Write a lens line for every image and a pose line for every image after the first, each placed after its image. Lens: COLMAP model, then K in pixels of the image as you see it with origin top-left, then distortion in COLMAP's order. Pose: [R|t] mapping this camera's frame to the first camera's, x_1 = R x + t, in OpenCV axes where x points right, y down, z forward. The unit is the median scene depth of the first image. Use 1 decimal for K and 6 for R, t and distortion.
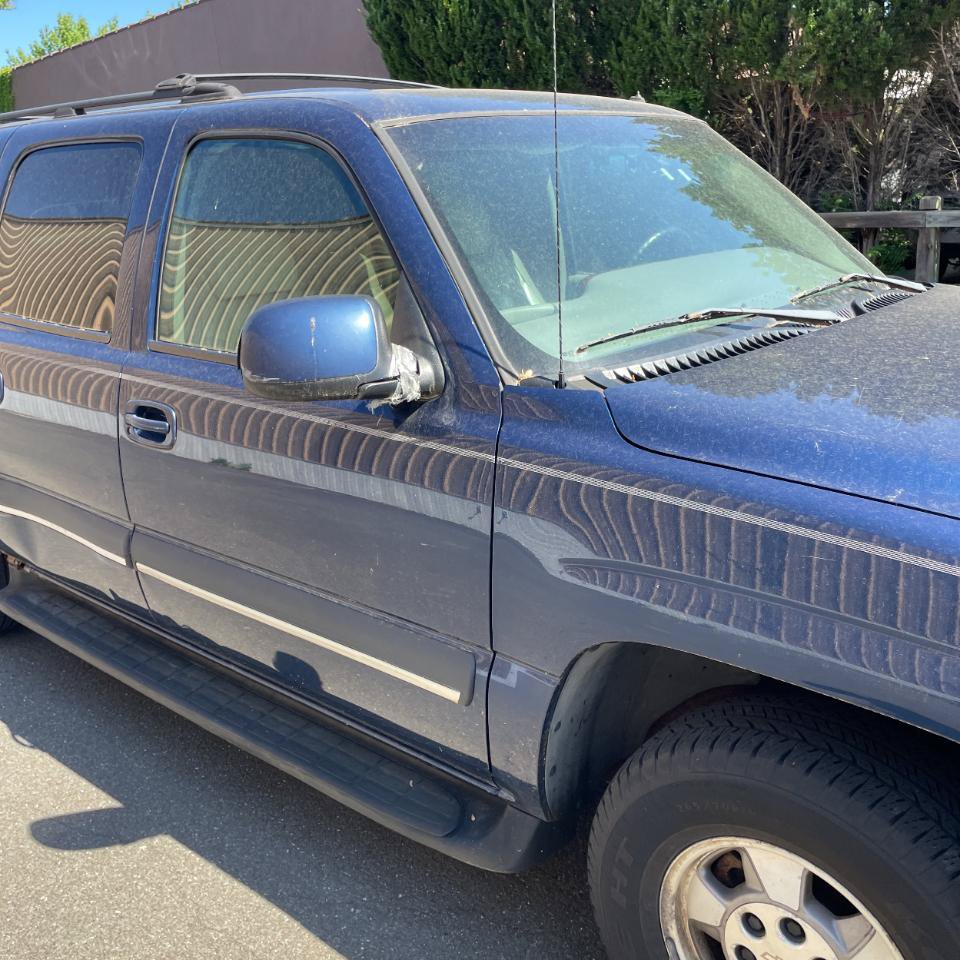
lens RADIAL K [[975.5, 0, 479.2], [0, 975.5, 478.3], [0, 0, 1]] dist [0.027911, 0.000000]
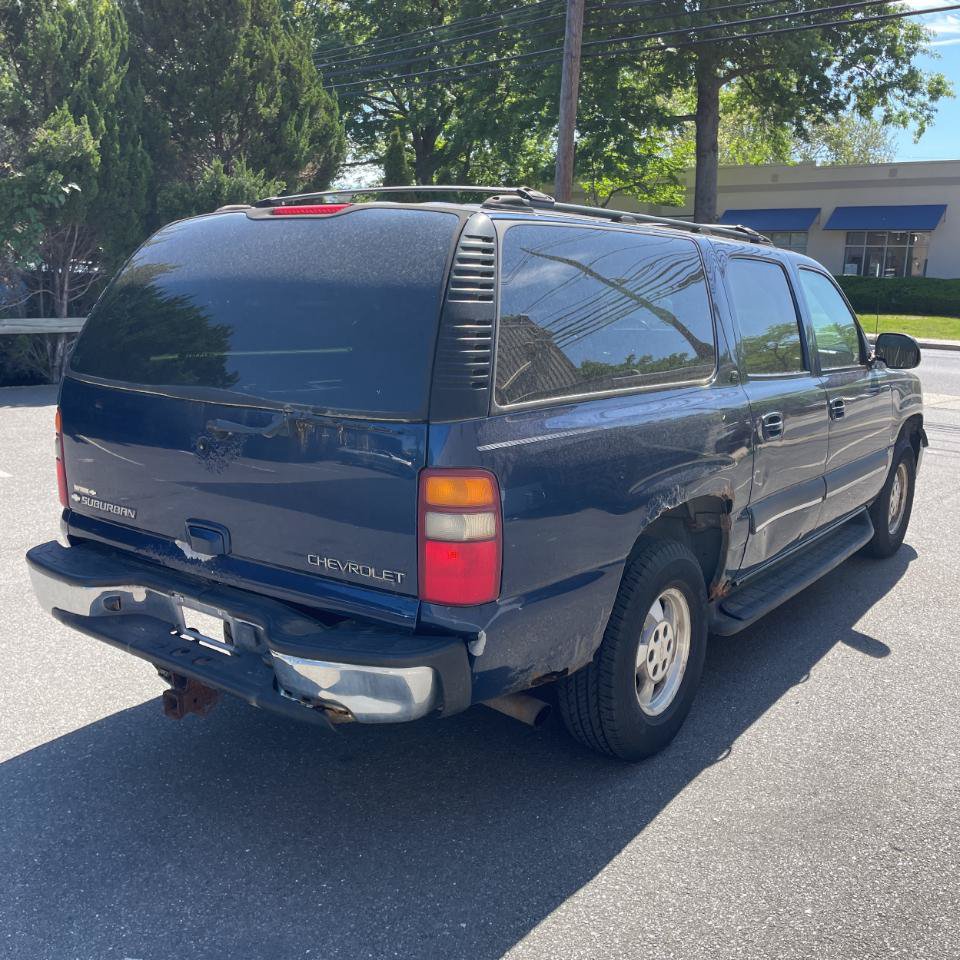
lens RADIAL K [[975.5, 0, 486.4], [0, 975.5, 466.4], [0, 0, 1]] dist [0.027911, 0.000000]
pose [[-0.092817, -0.133565, 0.986684, -0.442324], [0.268167, 0.950990, 0.153959, -0.087836], [-0.958891, 0.278887, -0.052451, 0.360619]]
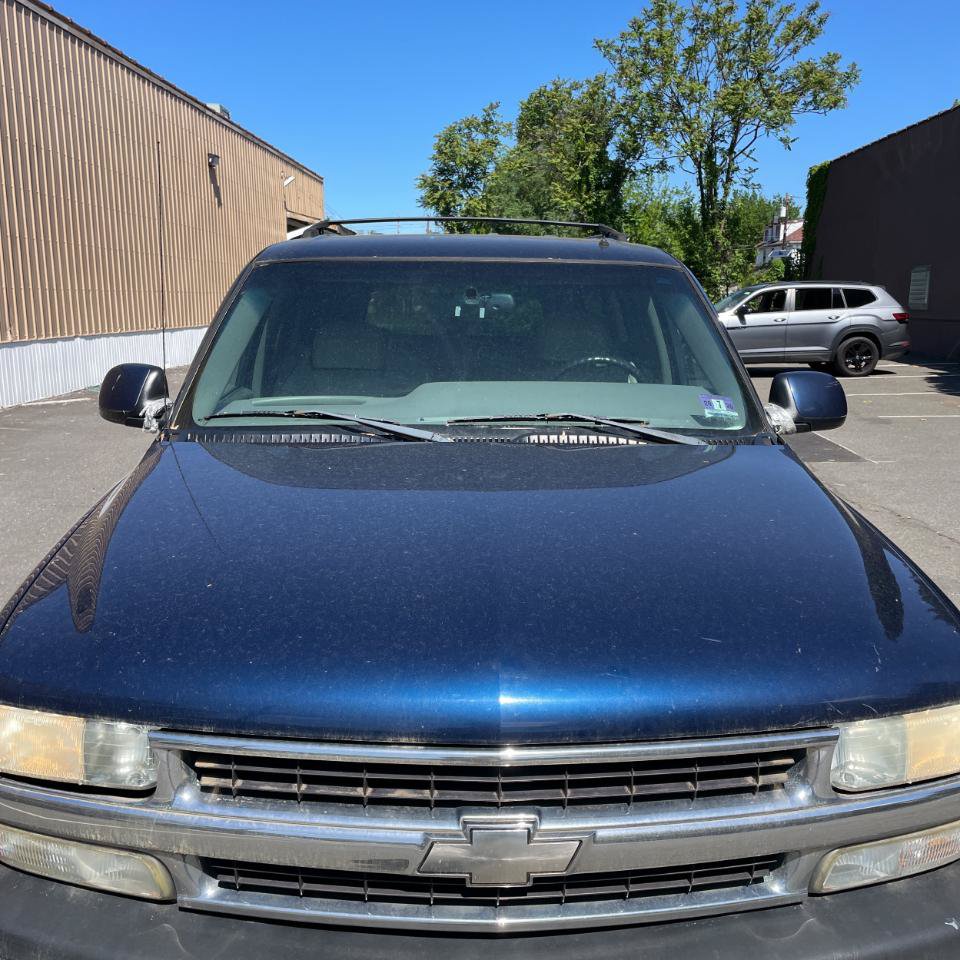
lens RADIAL K [[975.5, 0, 475.0], [0, 975.5, 493.0], [0, 0, 1]] dist [0.027911, 0.000000]
pose [[0.682378, 0.211553, -0.699718, 0.217963], [-0.254020, 0.966180, 0.044391, -0.028598], [0.685444, 0.147451, 0.713039, 0.033682]]
